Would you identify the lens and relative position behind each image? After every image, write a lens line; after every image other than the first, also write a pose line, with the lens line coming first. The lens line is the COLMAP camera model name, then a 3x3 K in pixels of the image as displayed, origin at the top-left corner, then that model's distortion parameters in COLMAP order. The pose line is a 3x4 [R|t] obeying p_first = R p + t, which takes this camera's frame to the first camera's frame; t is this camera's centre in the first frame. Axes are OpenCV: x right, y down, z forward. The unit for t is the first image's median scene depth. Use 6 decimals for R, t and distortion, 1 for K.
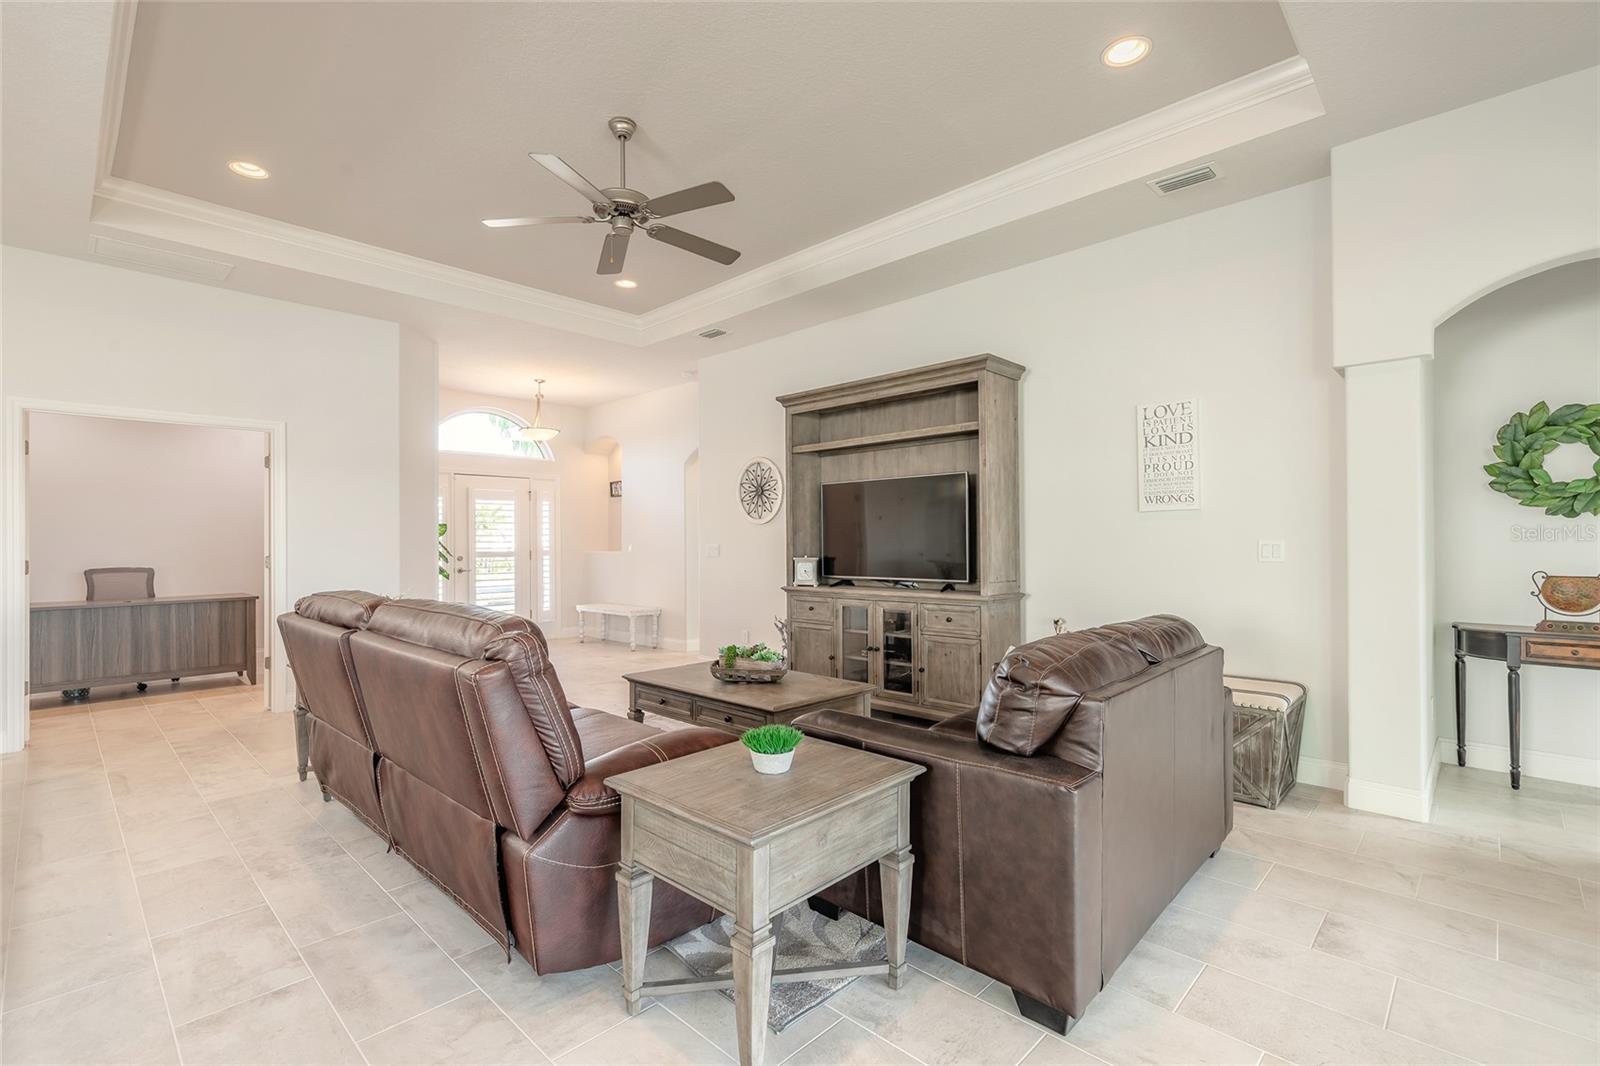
lens RADIAL K [[719.2, 0, 796.9], [0, 719.2, 539.1], [0, 0, 1]] dist [0.008897, -0.001618]
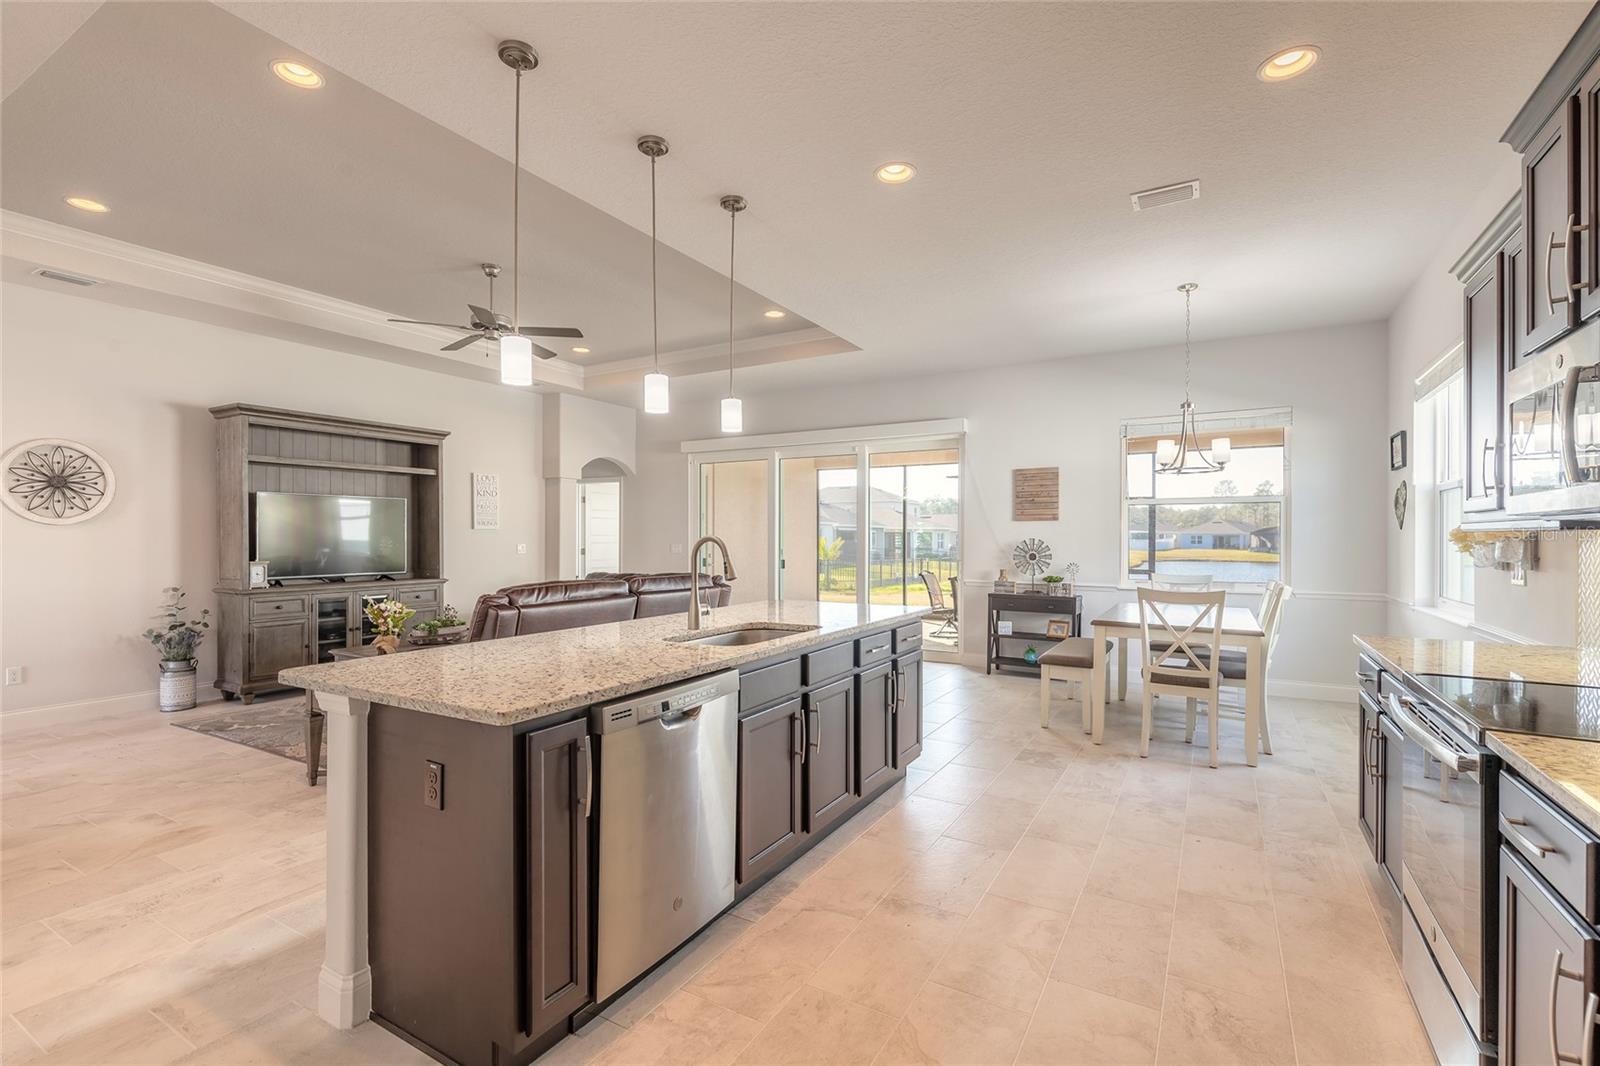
lens RADIAL K [[719.2, 0, 799.5], [0, 719.2, 535.7], [0, 0, 1]] dist [0.008897, -0.001618]
pose [[-0.240896, 0.007267, 0.970524, -1.741921], [-0.003553, 0.999959, -0.008370, -0.009220], [-0.970544, -0.005465, -0.240860, 0.700696]]
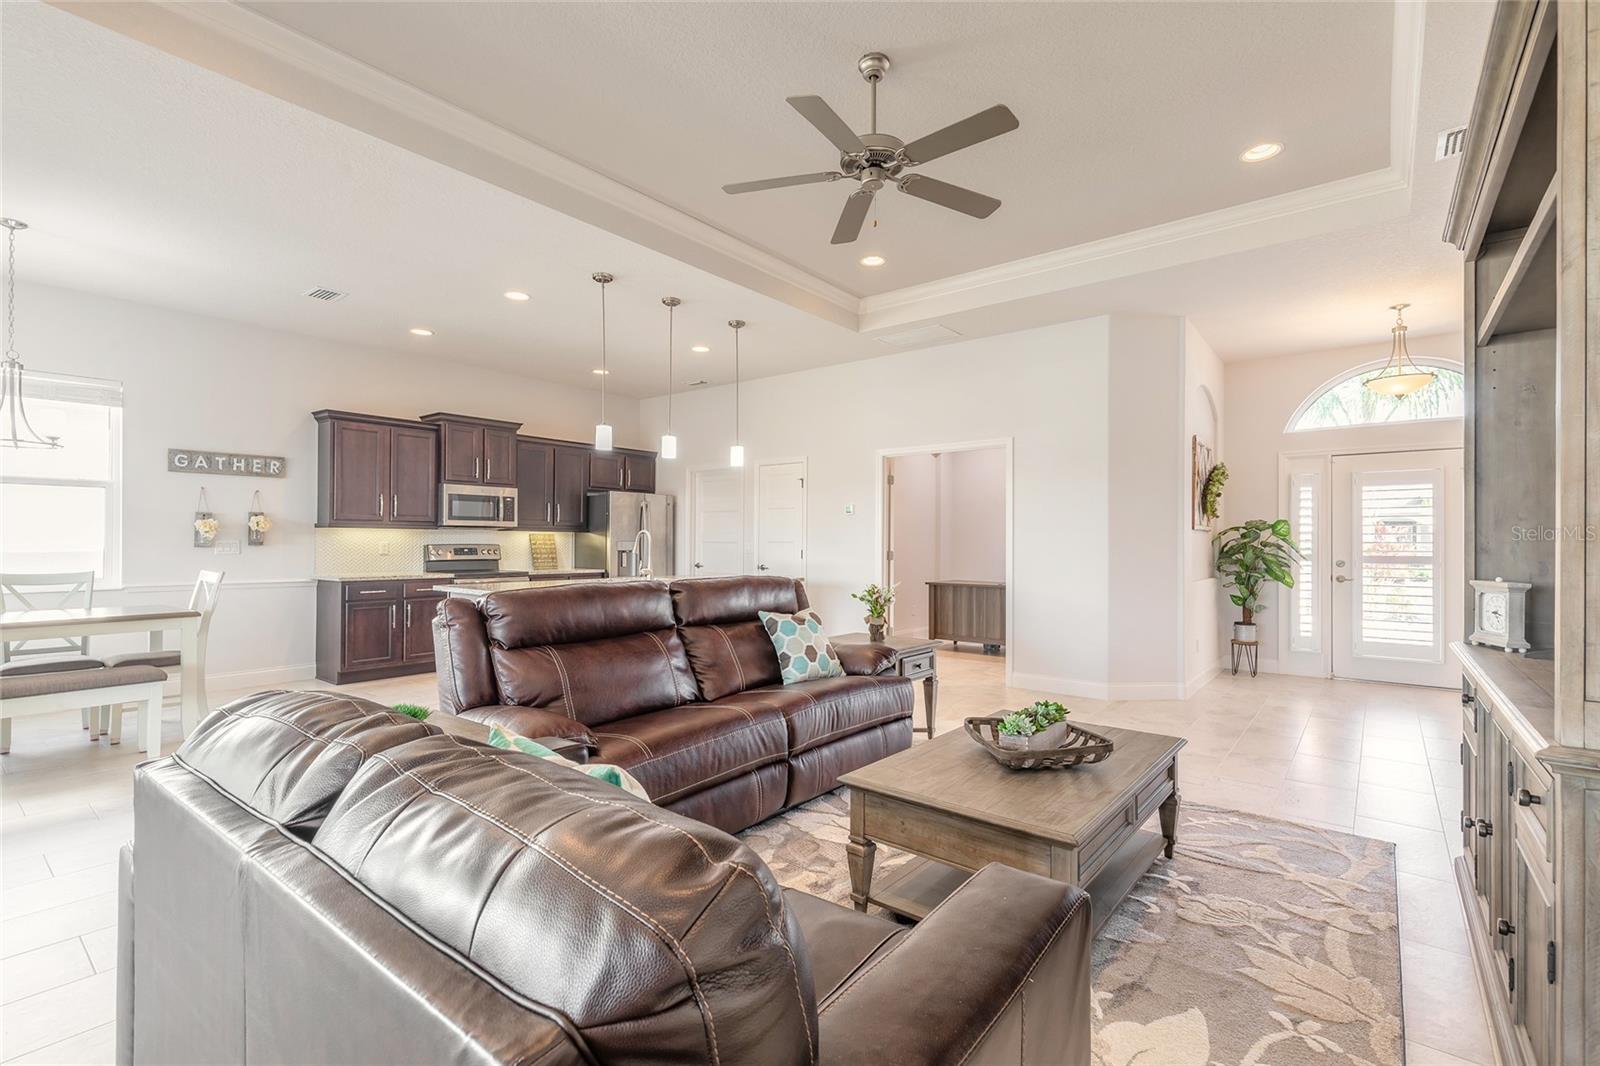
lens RADIAL K [[719.2, 0, 795.8], [0, 719.2, 541.4], [0, 0, 1]] dist [0.008897, -0.001618]
pose [[0.093407, 0.007253, -0.995602, 0.567214], [-0.001604, 0.999973, 0.007135, -0.002940], [0.995627, 0.000931, 0.093416, 0.781180]]
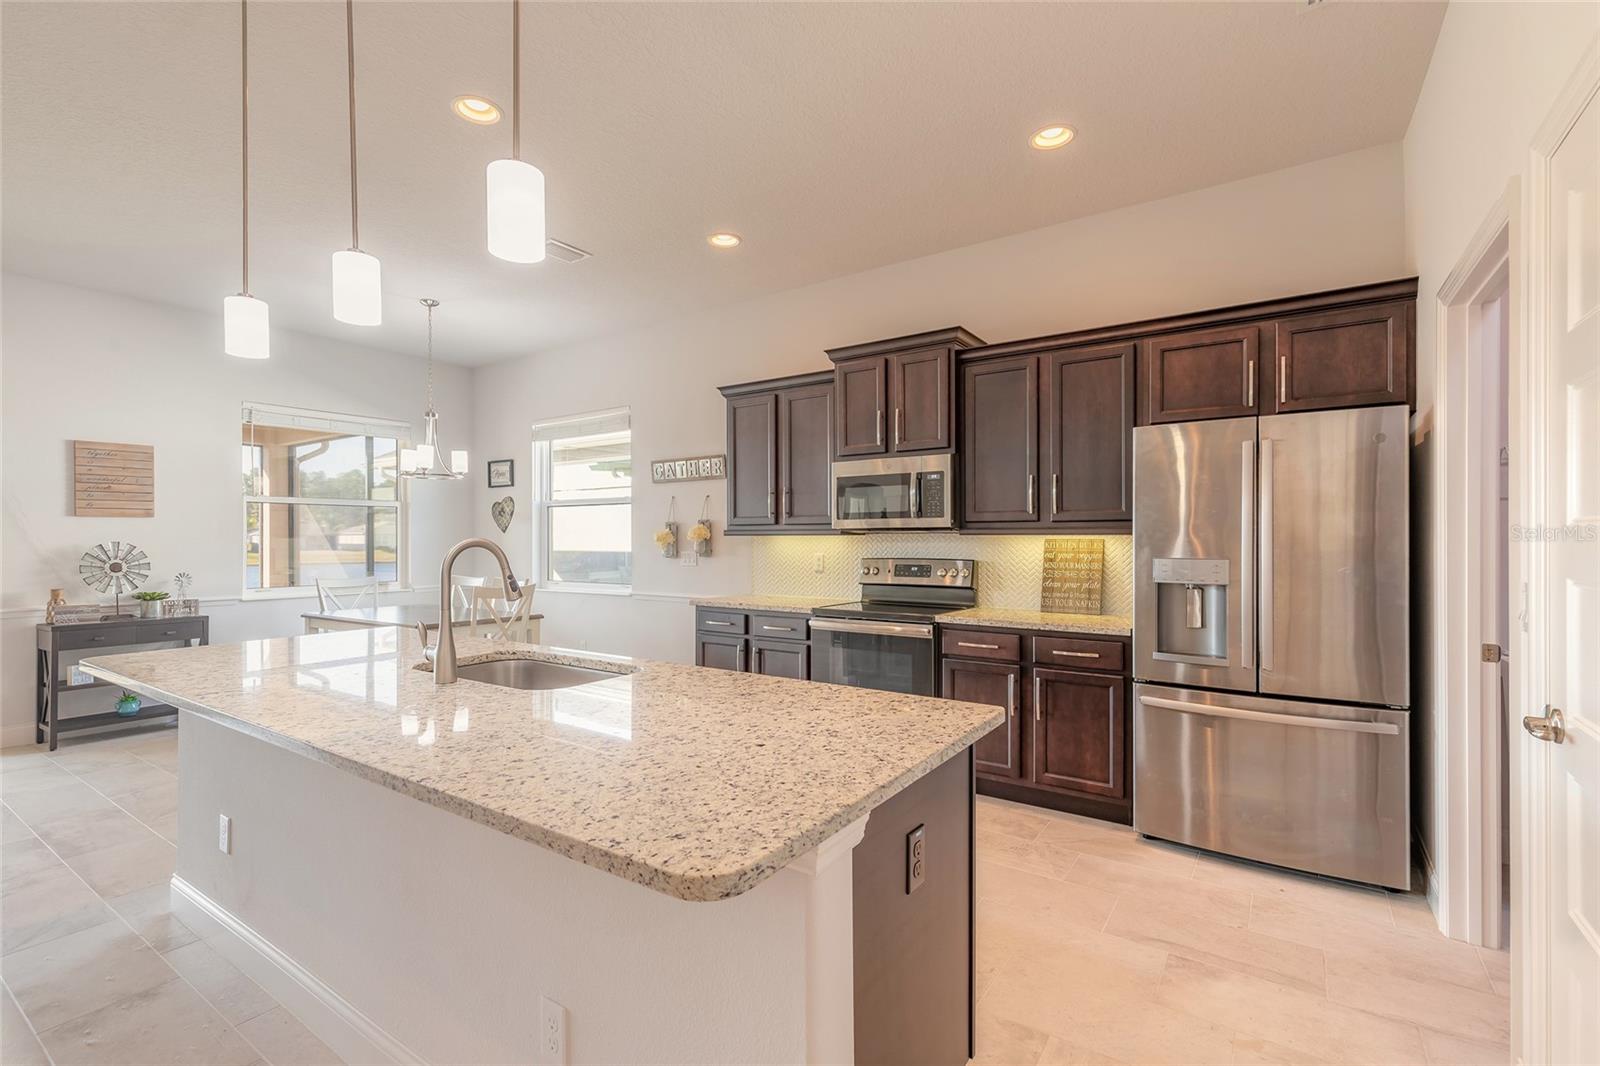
lens RADIAL K [[719.2, 0, 798.6], [0, 719.2, 535.9], [0, 0, 1]] dist [0.008897, -0.001618]
pose [[-0.985715, 0.007514, -0.168256, -1.103497], [0.008537, 0.999949, -0.005356, -0.012322], [0.168207, -0.006716, -0.985729, 1.187559]]
